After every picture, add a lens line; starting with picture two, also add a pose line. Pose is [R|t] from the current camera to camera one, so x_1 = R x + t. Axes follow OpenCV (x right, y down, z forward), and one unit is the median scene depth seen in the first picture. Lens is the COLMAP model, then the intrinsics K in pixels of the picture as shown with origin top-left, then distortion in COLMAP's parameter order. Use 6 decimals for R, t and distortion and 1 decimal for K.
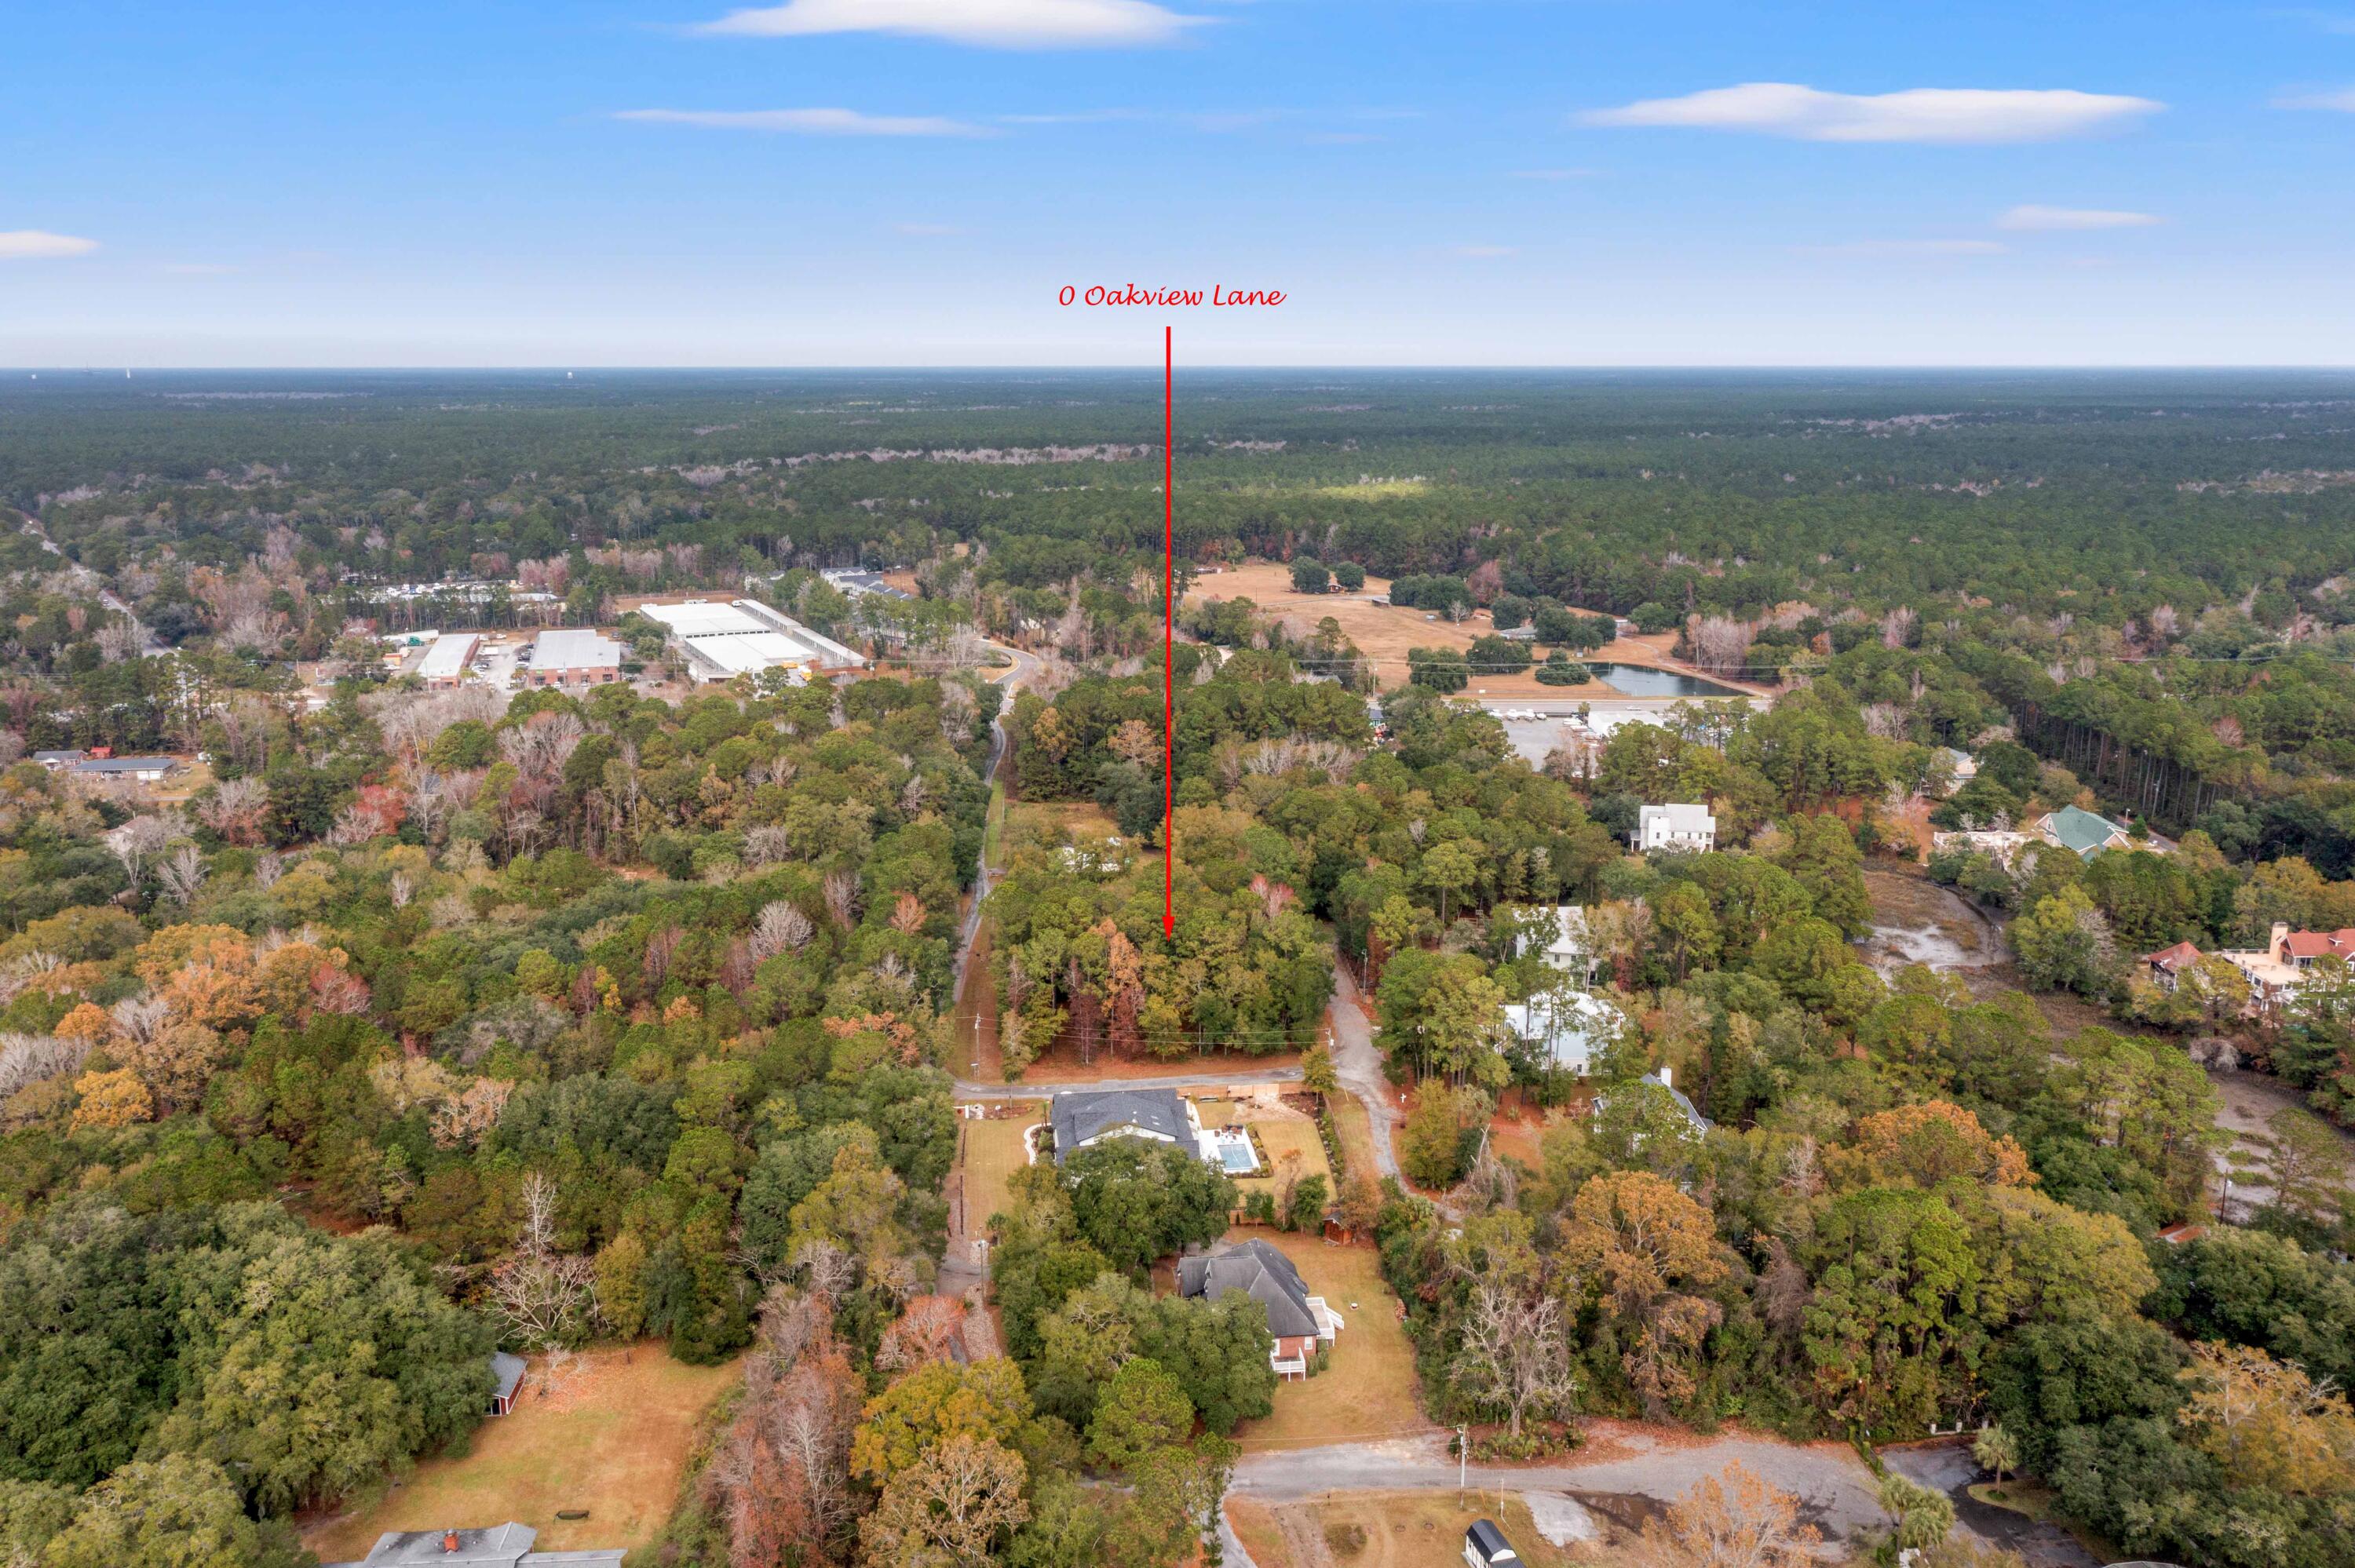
lens RADIAL K [[1892.7, 0, 1177.5], [0, 1892.7, 784.0], [0, 0, 1]] dist [0.006702, 0.005230]
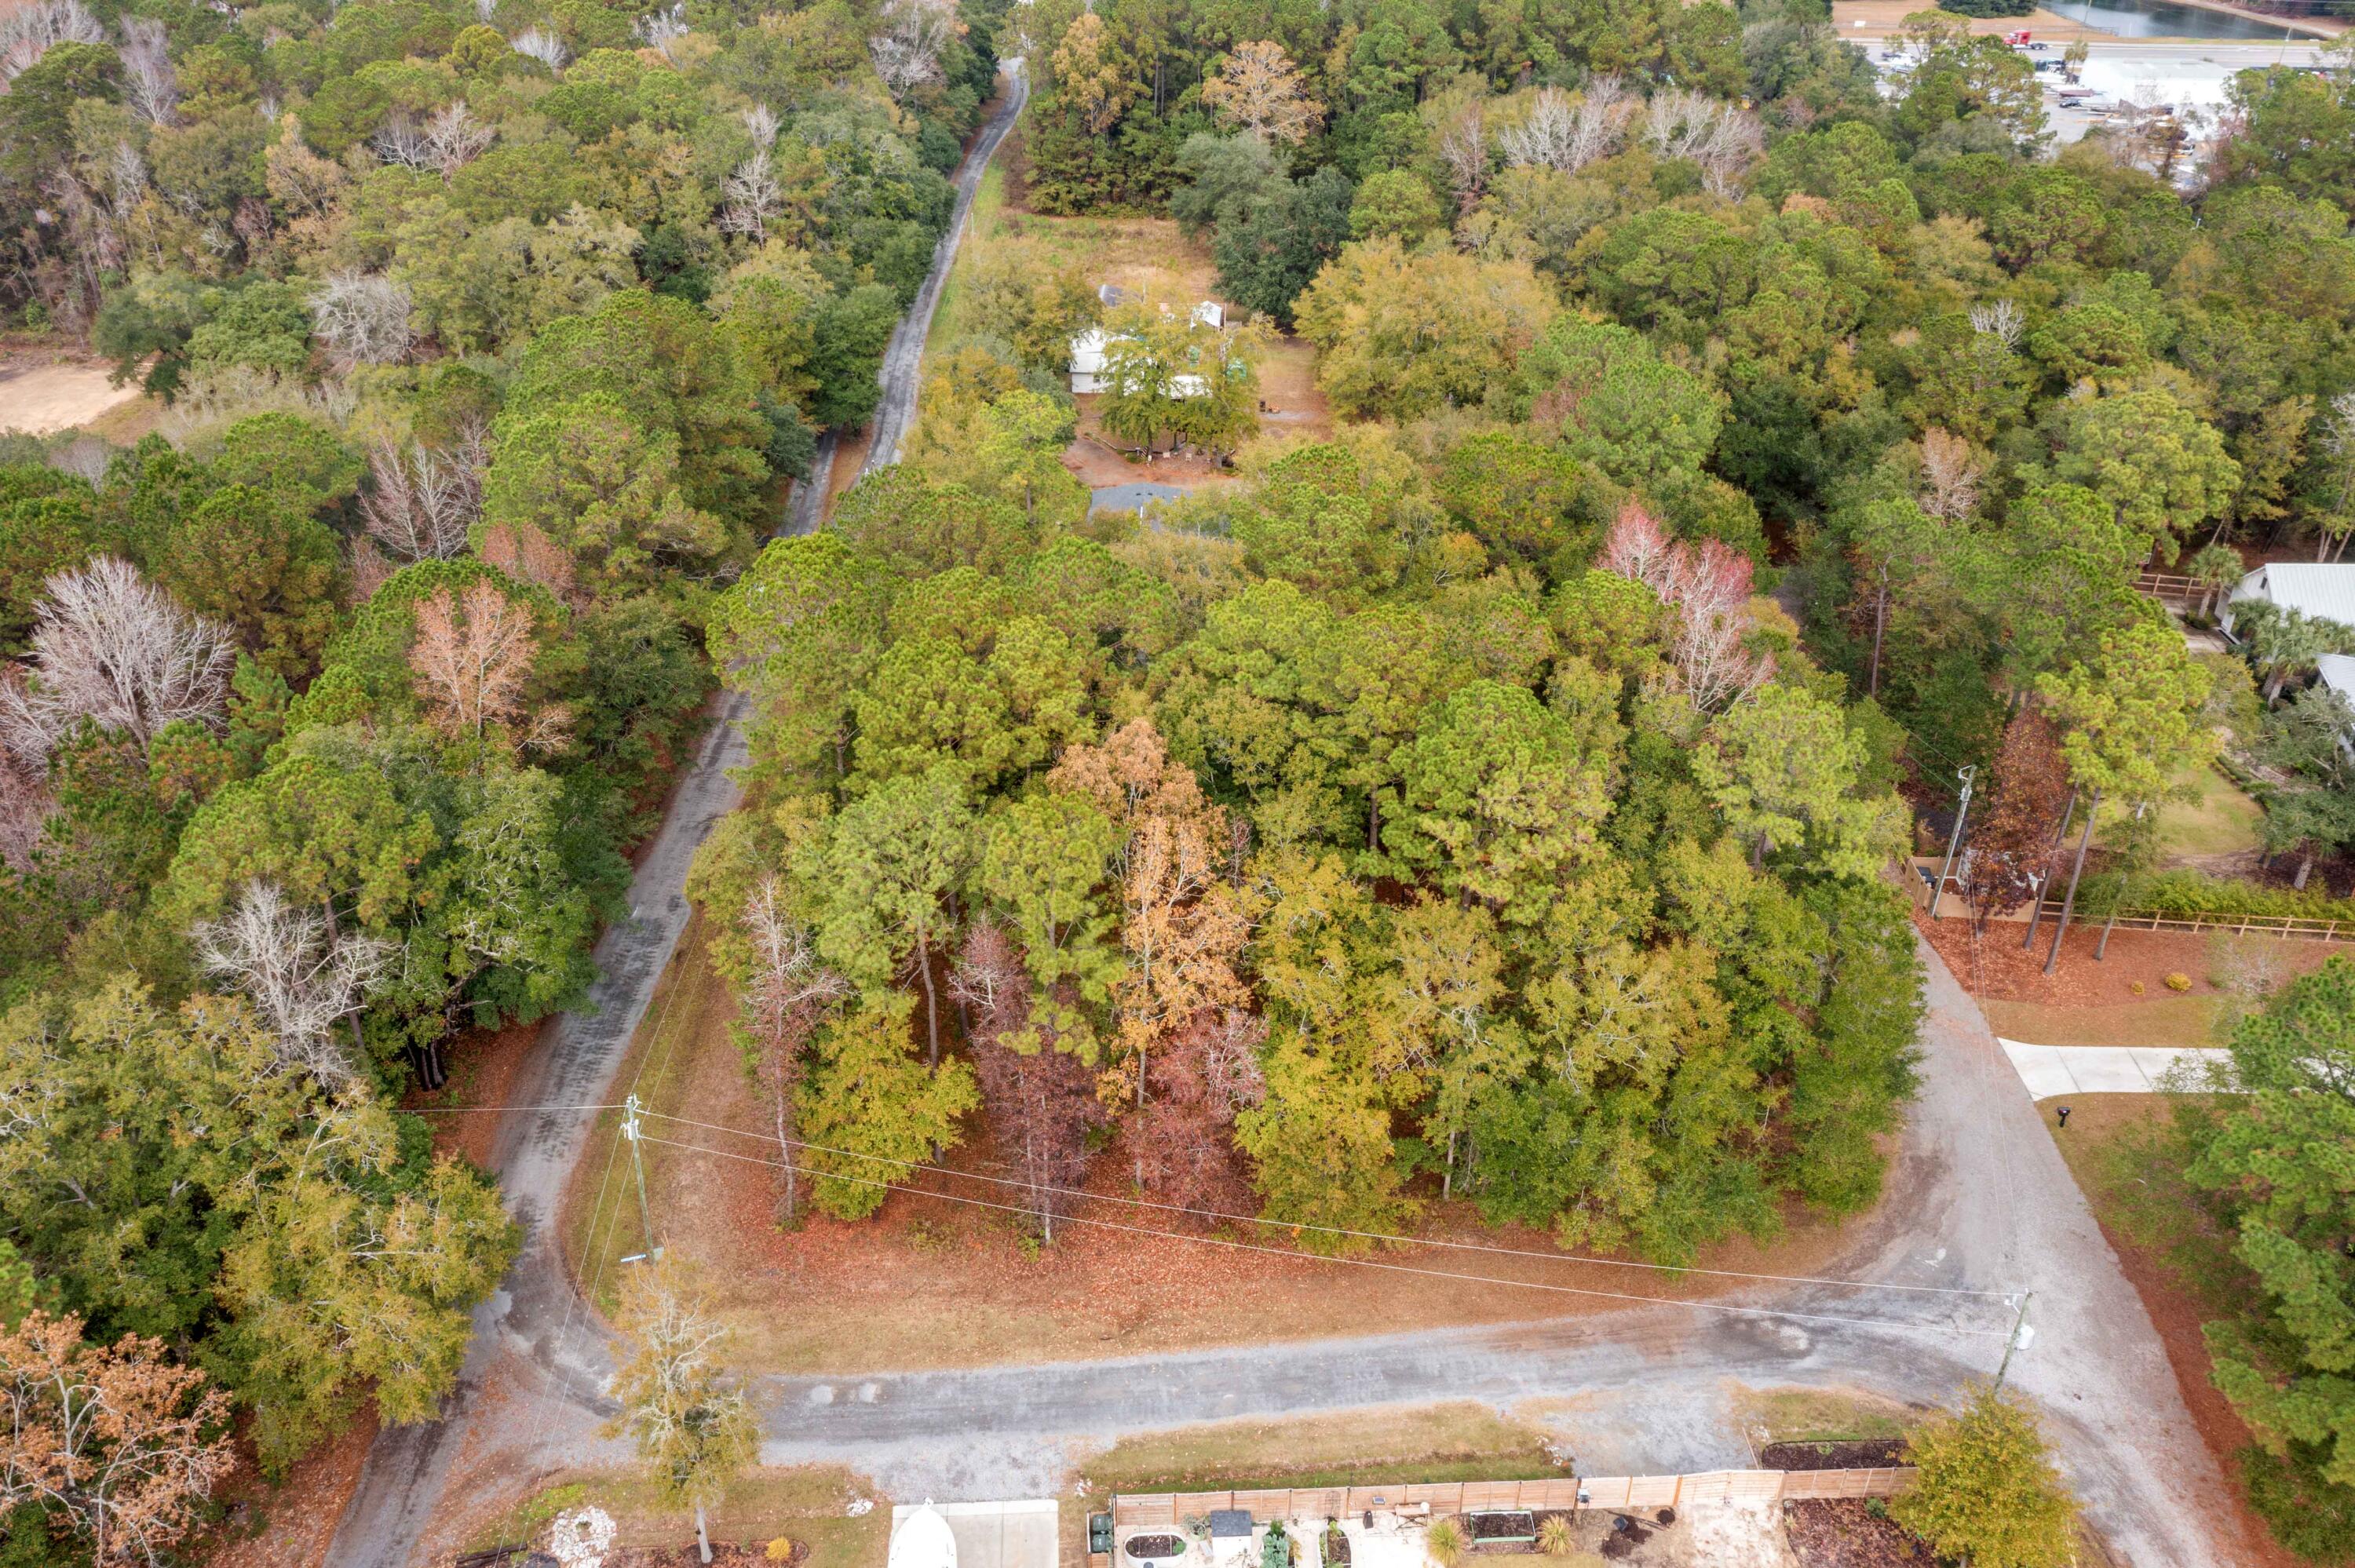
lens RADIAL K [[1892.7, 0, 1177.5], [0, 1892.7, 784.0], [0, 0, 1]] dist [0.006702, 0.005230]
pose [[0.997771, 0.039379, -0.053879, -0.011474], [-0.020903, 0.951133, 0.308074, -0.002768], [0.063378, -0.306261, 0.949835, 0.545365]]
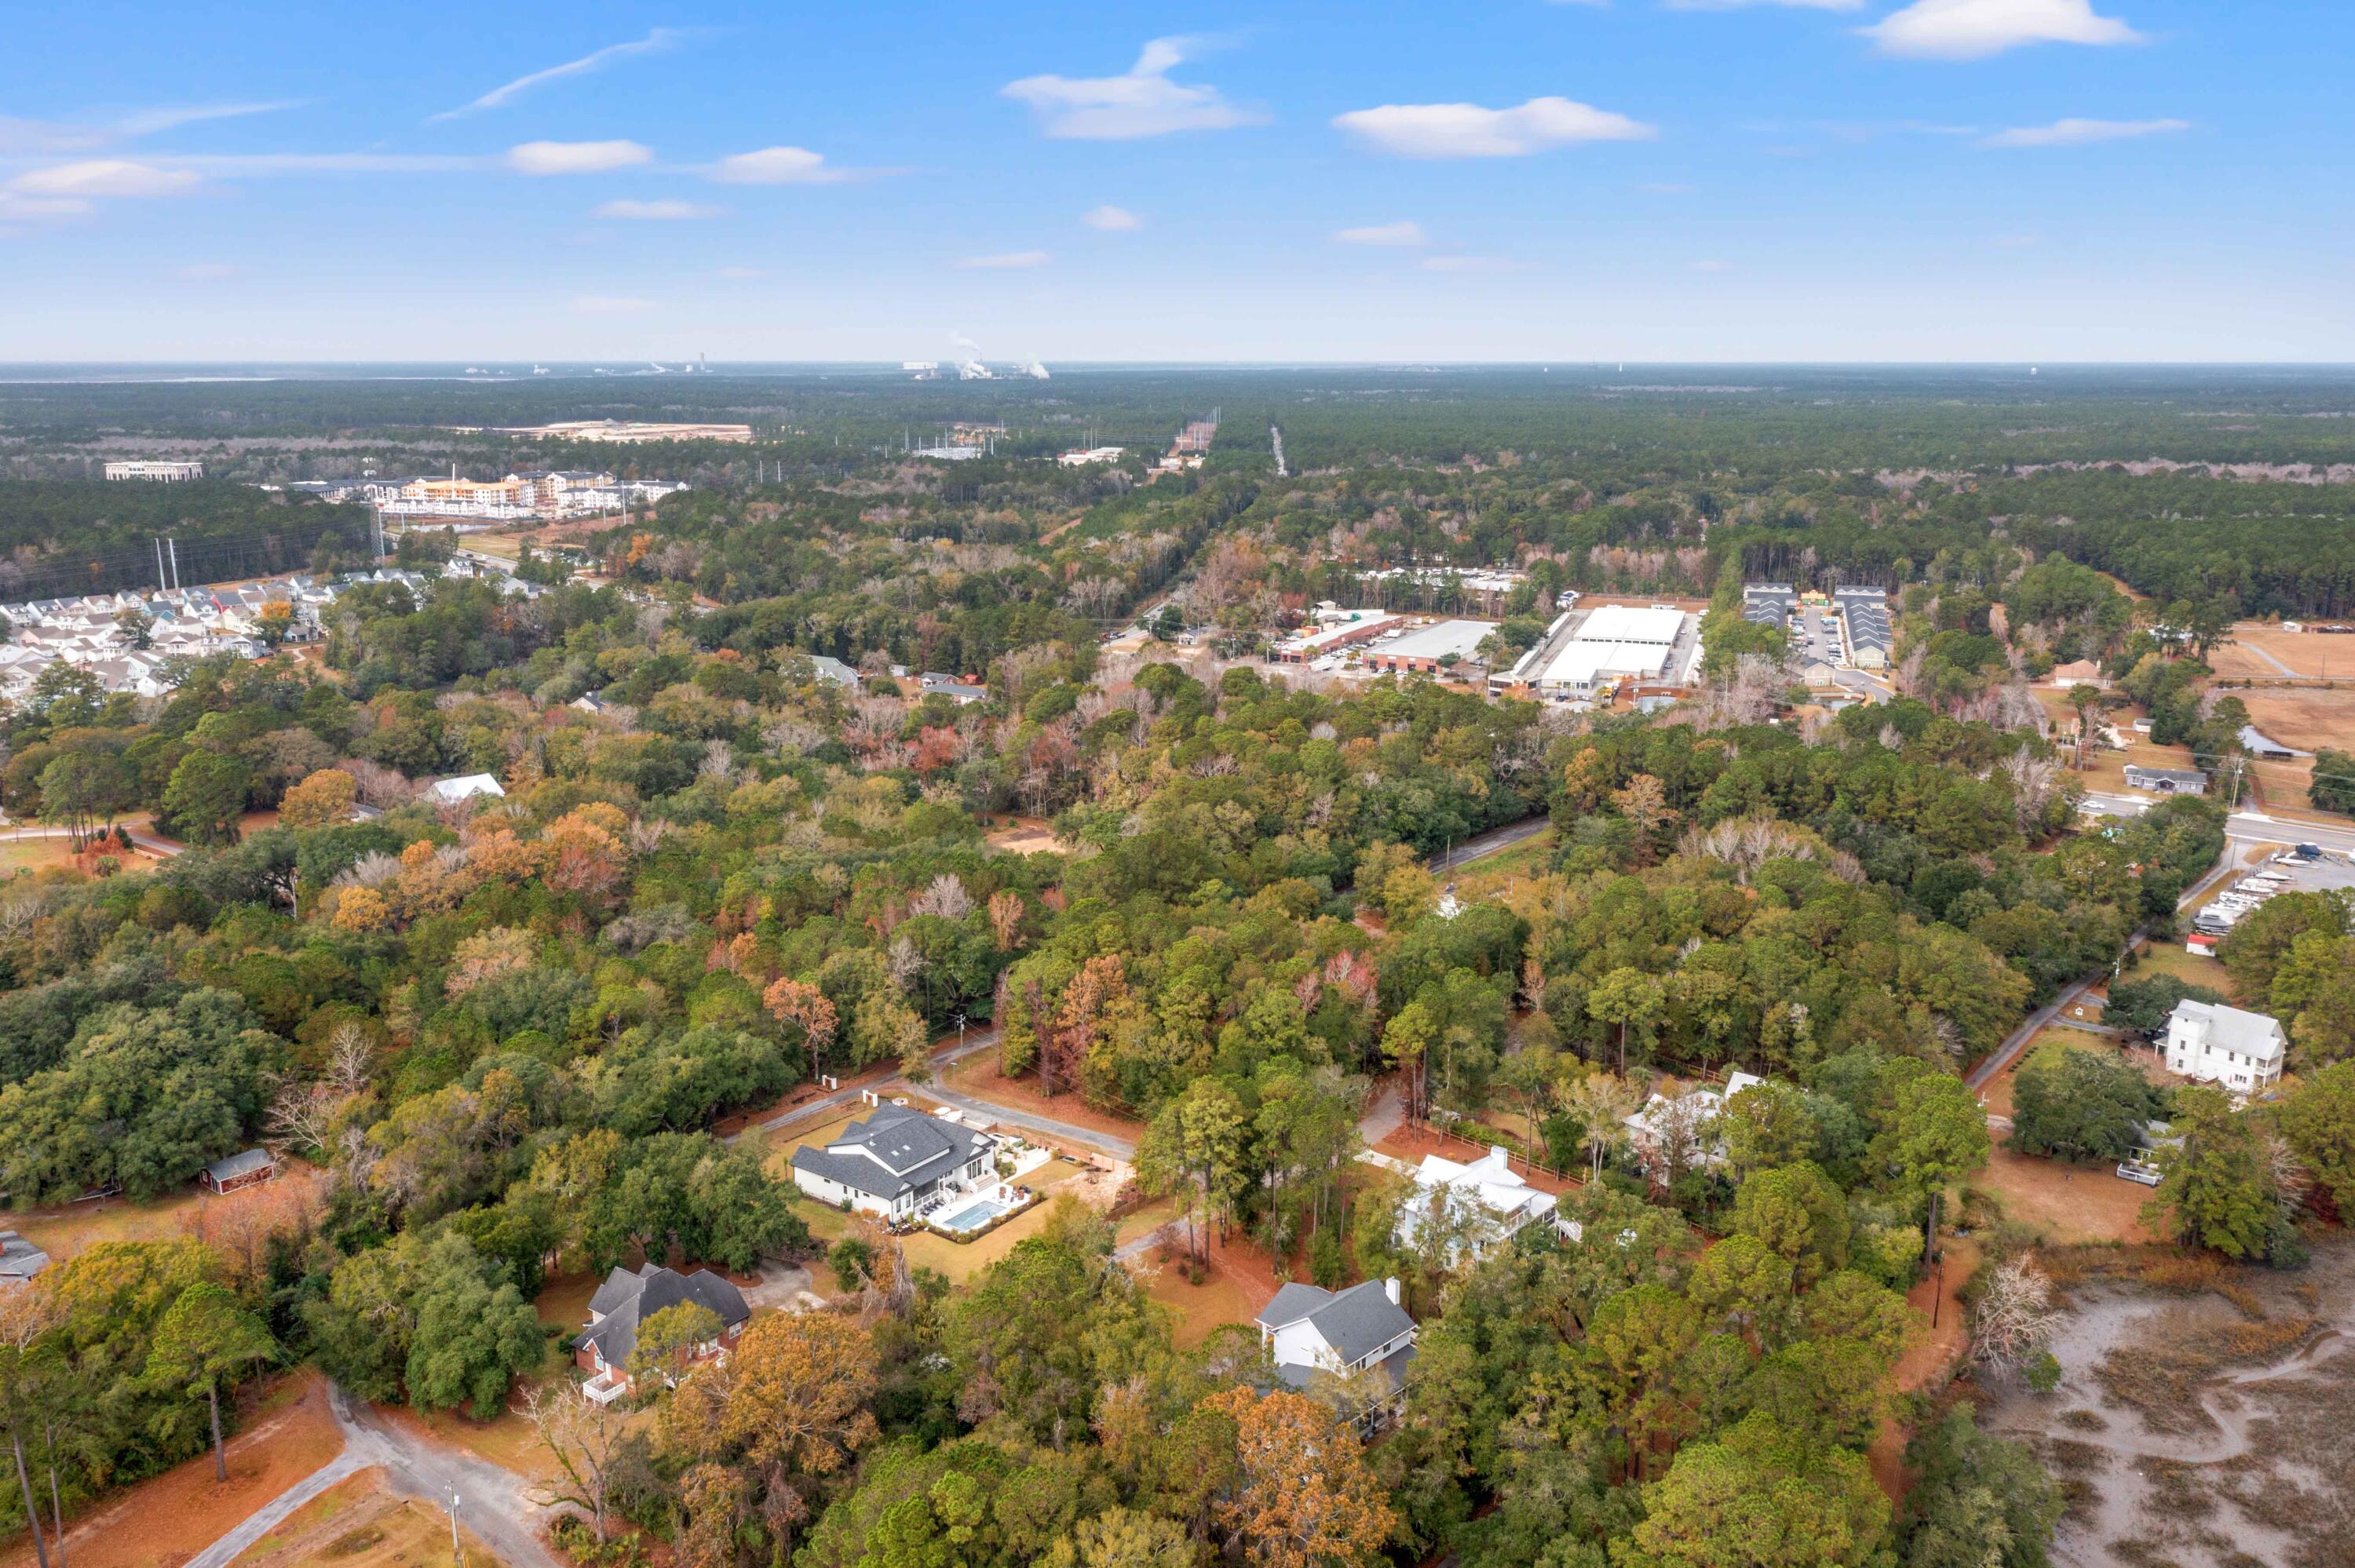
lens RADIAL K [[1892.7, 0, 1177.5], [0, 1892.7, 784.0], [0, 0, 1]] dist [0.006702, 0.005230]
pose [[0.716937, 0.150230, -0.680758, 0.459296], [-0.149645, 0.986906, 0.060193, -0.055231], [0.680887, 0.058718, 0.730031, 0.255125]]
